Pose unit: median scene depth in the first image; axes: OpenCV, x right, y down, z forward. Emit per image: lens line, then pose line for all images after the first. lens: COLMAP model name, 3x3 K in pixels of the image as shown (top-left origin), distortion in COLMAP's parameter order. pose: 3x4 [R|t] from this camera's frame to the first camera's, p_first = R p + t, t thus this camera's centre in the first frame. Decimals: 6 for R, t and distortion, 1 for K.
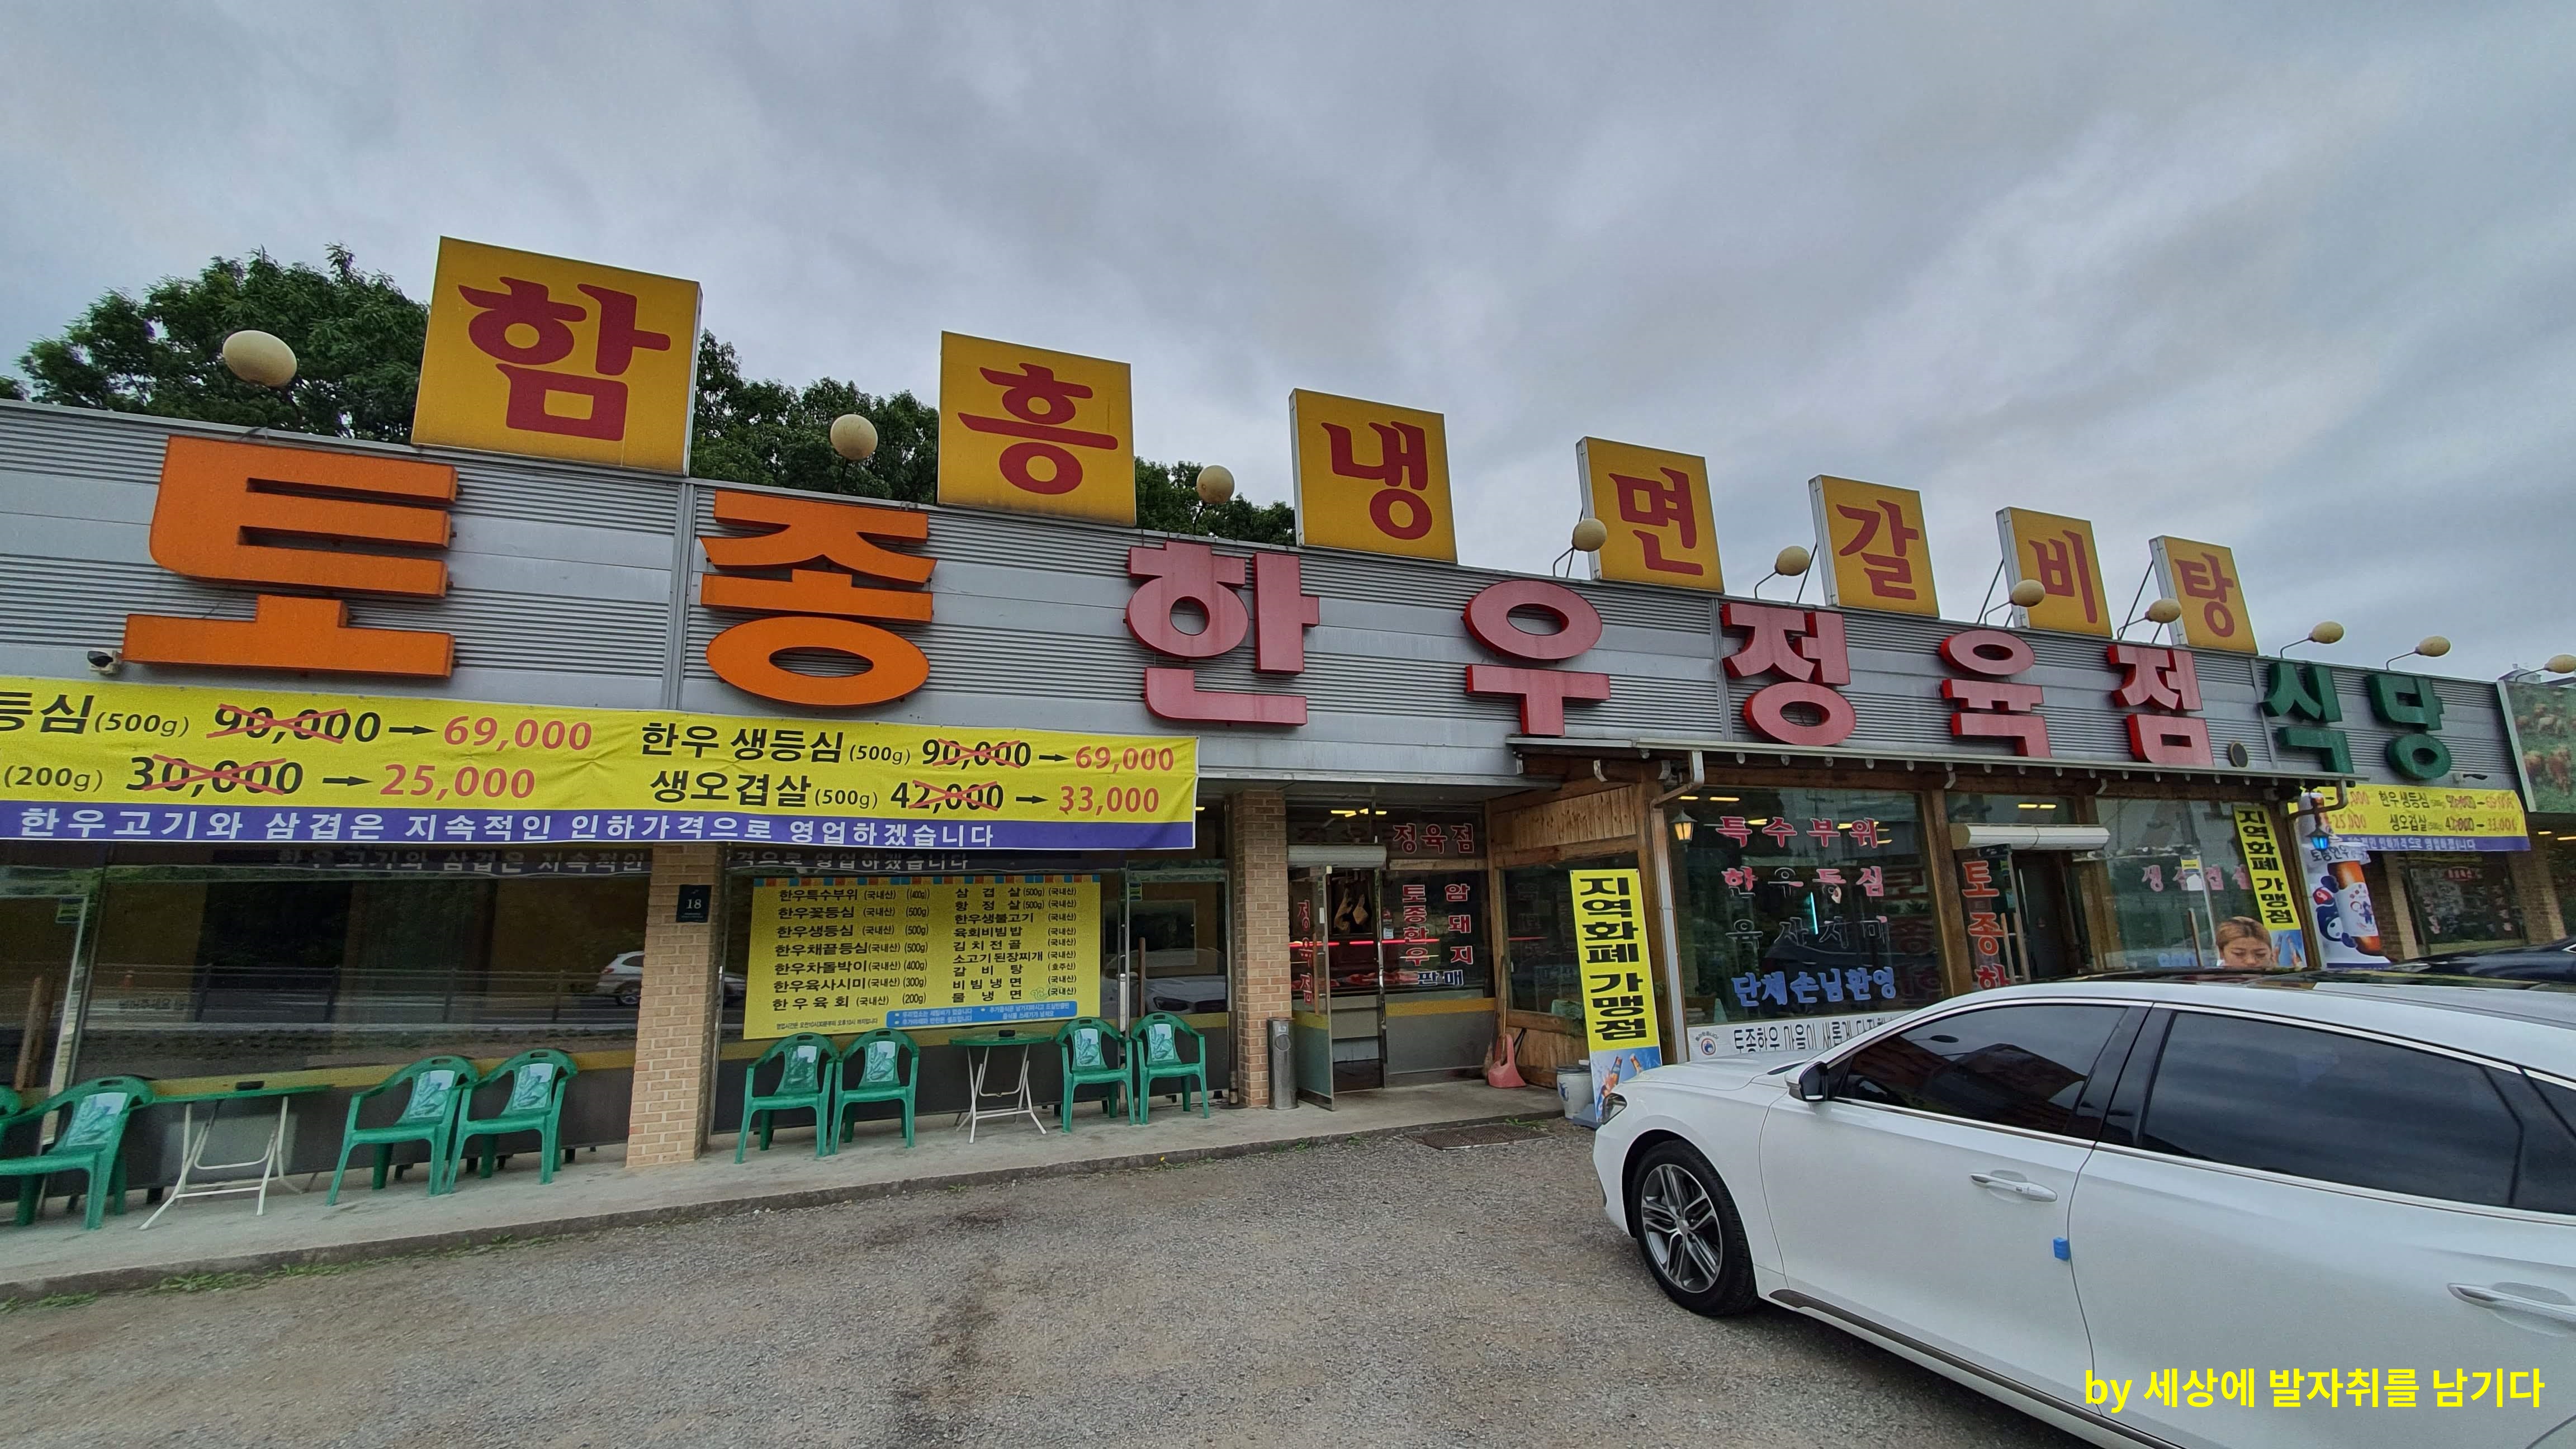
lens RADIAL K [[1007.8, 0, 1296.4], [0, 1007.8, 731.1], [0, 0, 1]] dist [0.000858, 0.000258]
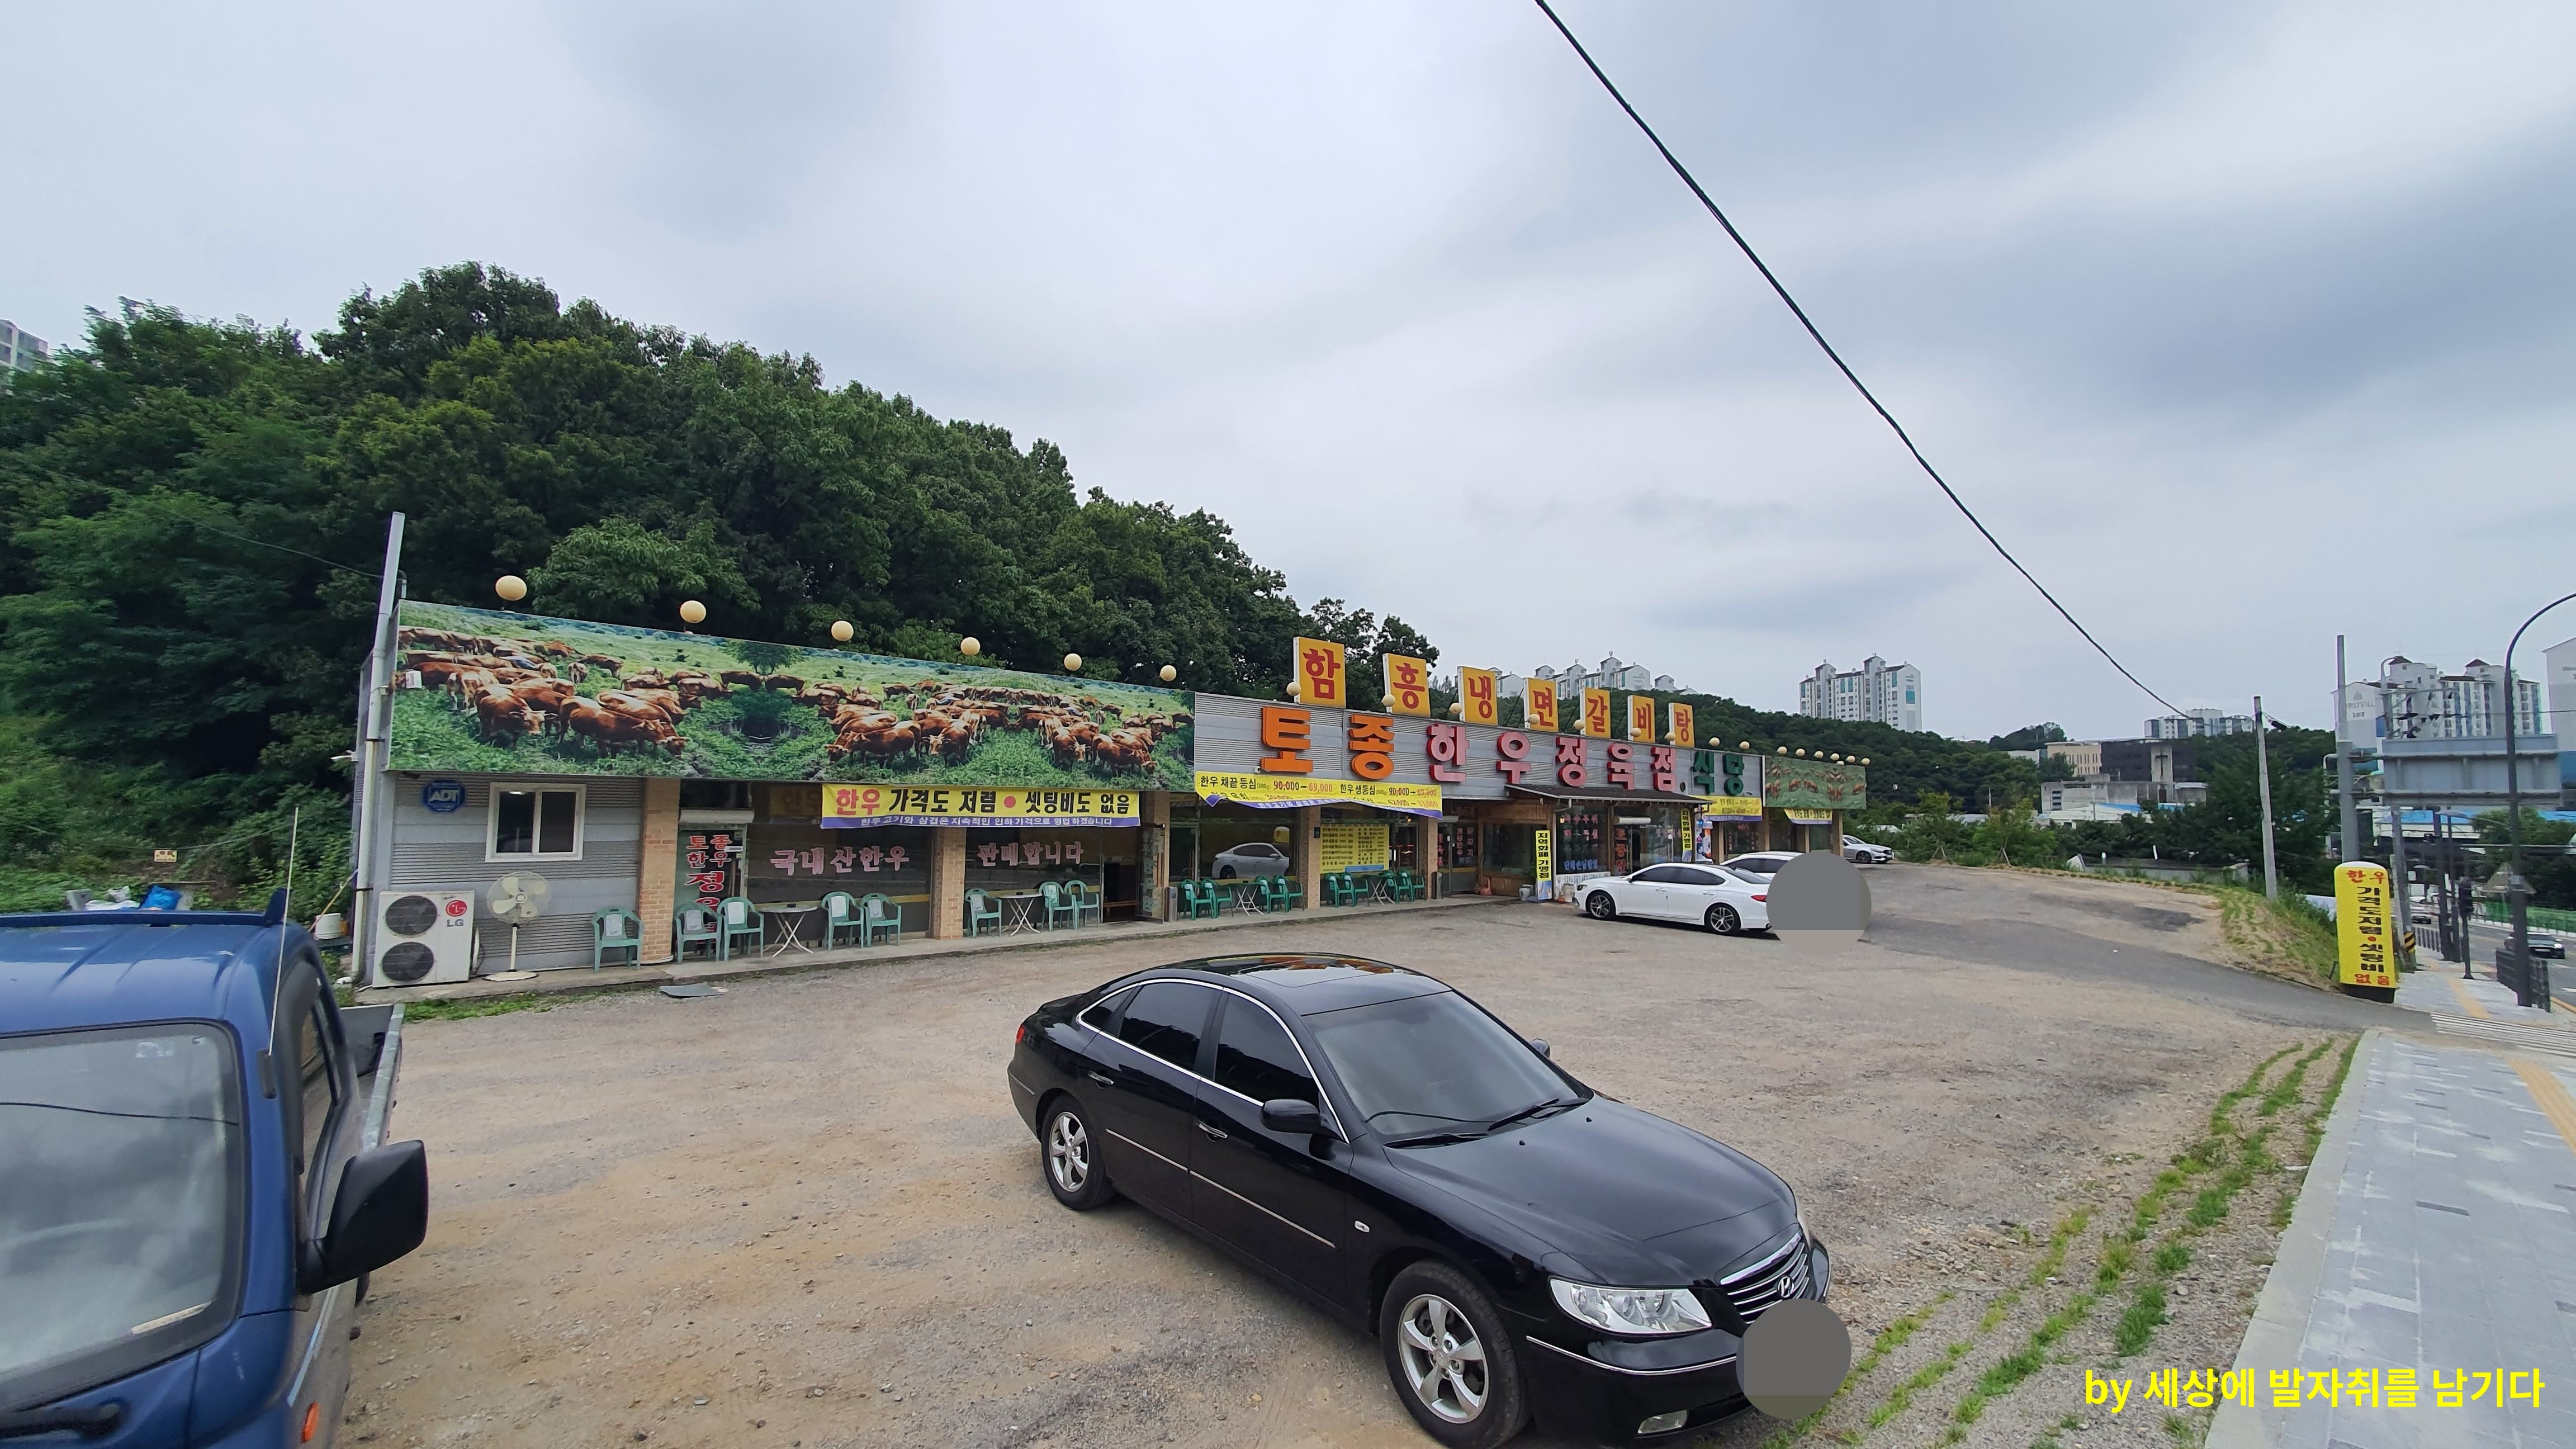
lens RADIAL K [[1007.8, 0, 1283.1], [0, 1007.8, 719.4], [0, 0, 1]] dist [0.000858, 0.000258]
pose [[0.921483, 0.078251, 0.380455, -1.696809], [-0.120259, 0.988844, 0.087891, -0.400441], [-0.369333, -0.126743, 0.920614, -1.655843]]
